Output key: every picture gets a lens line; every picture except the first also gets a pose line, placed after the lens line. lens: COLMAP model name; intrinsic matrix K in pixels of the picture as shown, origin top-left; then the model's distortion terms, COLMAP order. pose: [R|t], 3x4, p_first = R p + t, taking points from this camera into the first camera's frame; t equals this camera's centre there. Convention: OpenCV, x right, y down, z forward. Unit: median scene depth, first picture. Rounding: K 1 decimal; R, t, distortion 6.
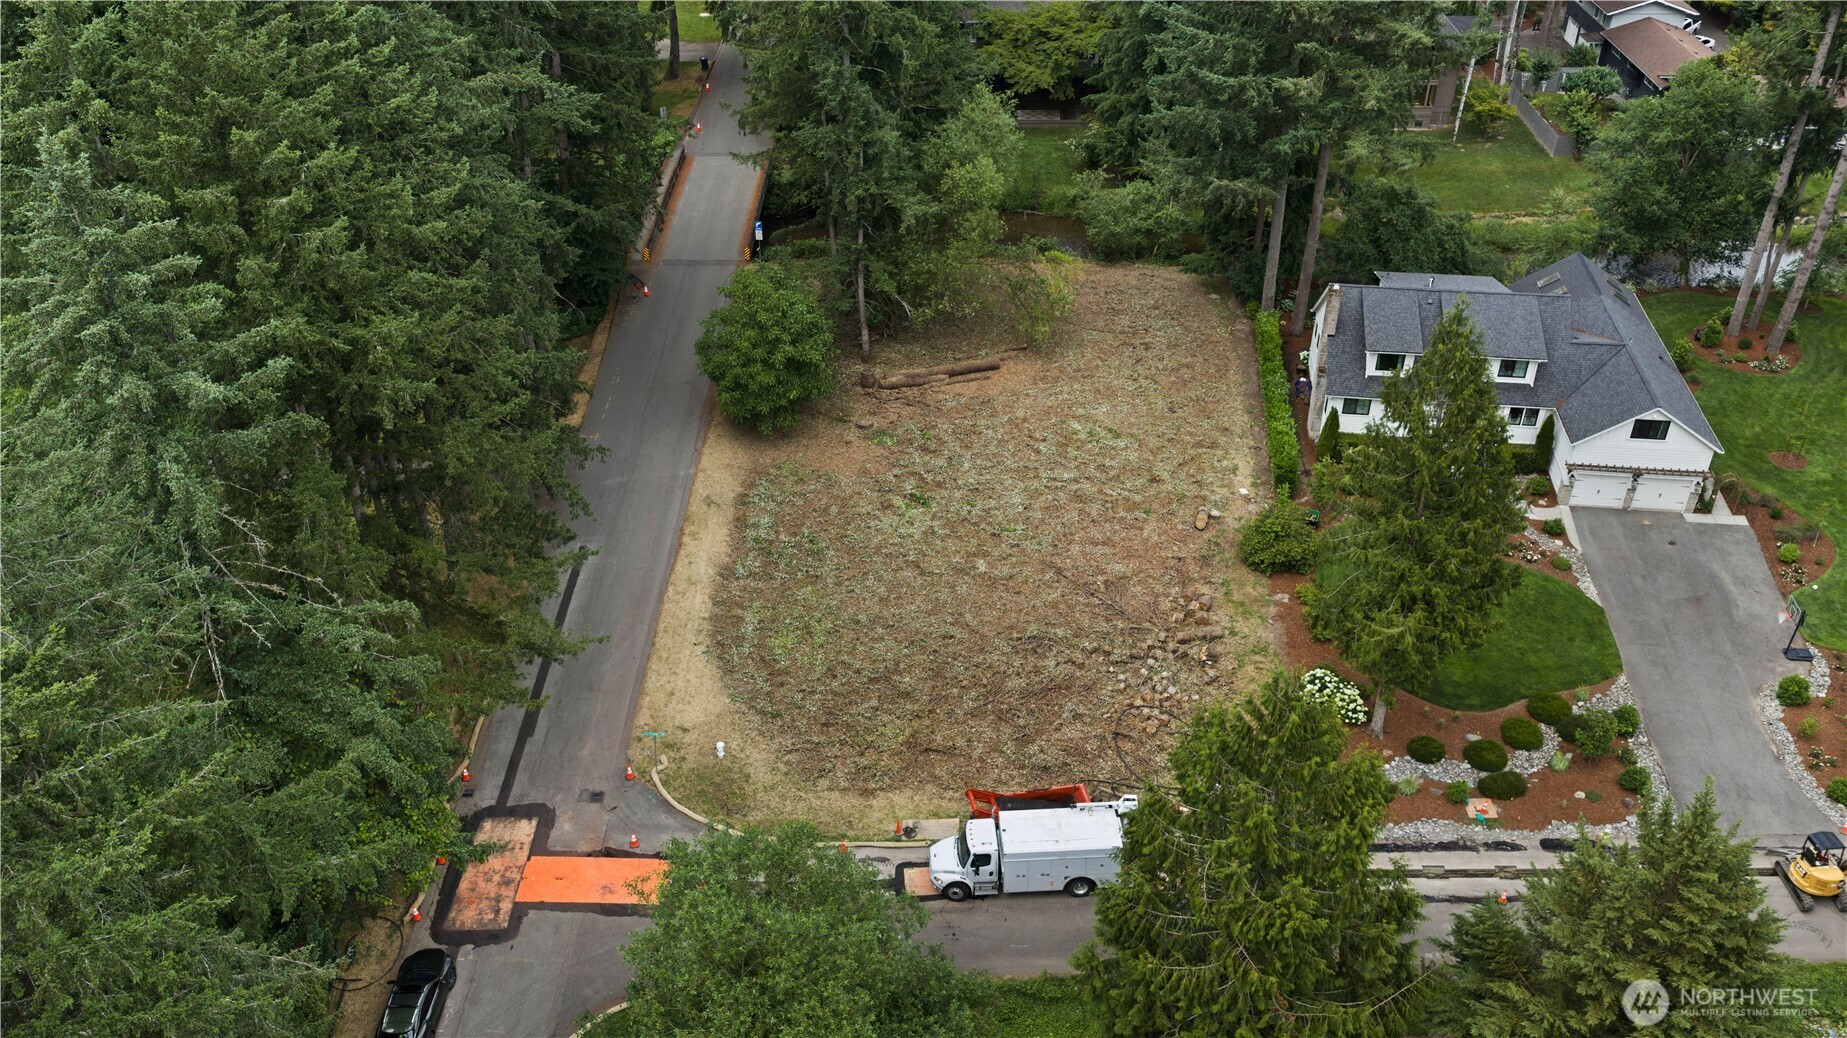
lens RADIAL K [[1543.9, 0, 926.8], [0, 1543.9, 525.0], [0, 0, 1]] dist [0.008726, -0.023879]
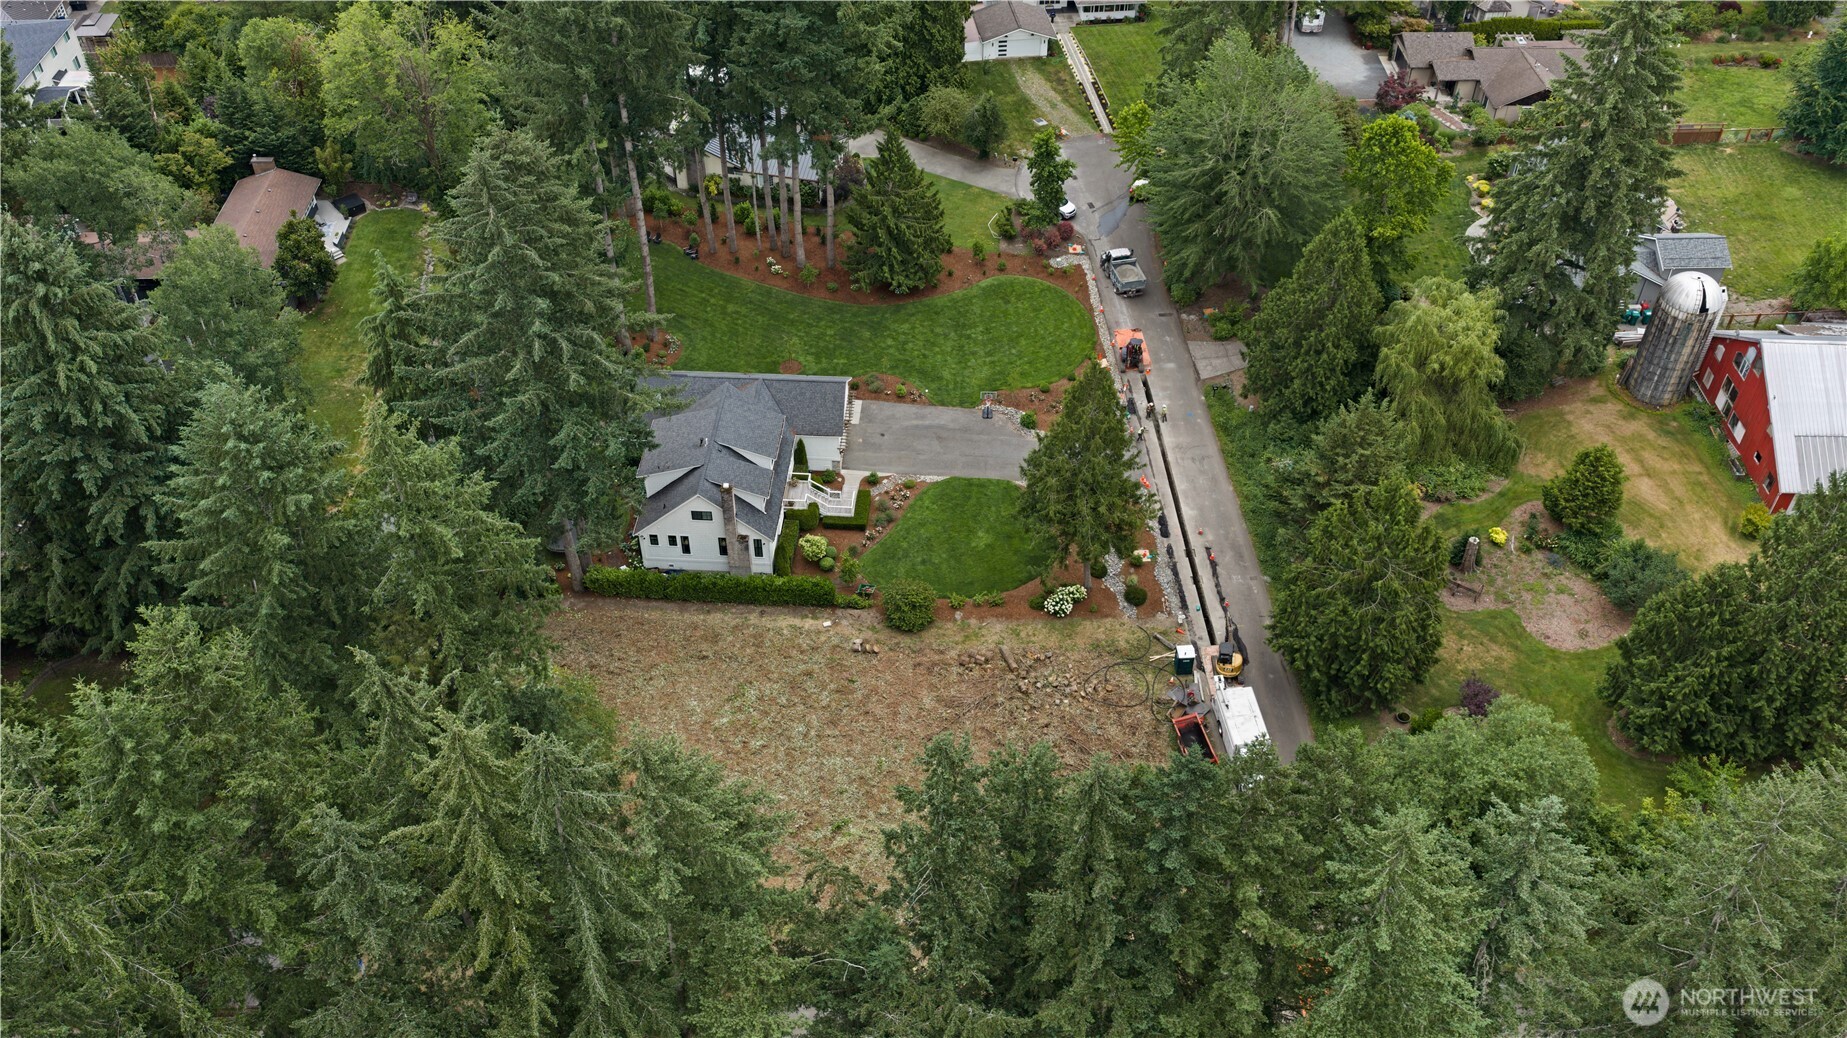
lens RADIAL K [[1543.9, 0, 926.0], [0, 1543.9, 518.5], [0, 0, 1]] dist [0.008726, -0.023879]
pose [[-0.056382, -0.664365, 0.745279, -0.729683], [0.574527, 0.588902, 0.568430, -0.785825], [-0.816541, 0.460233, 0.348492, 0.442853]]
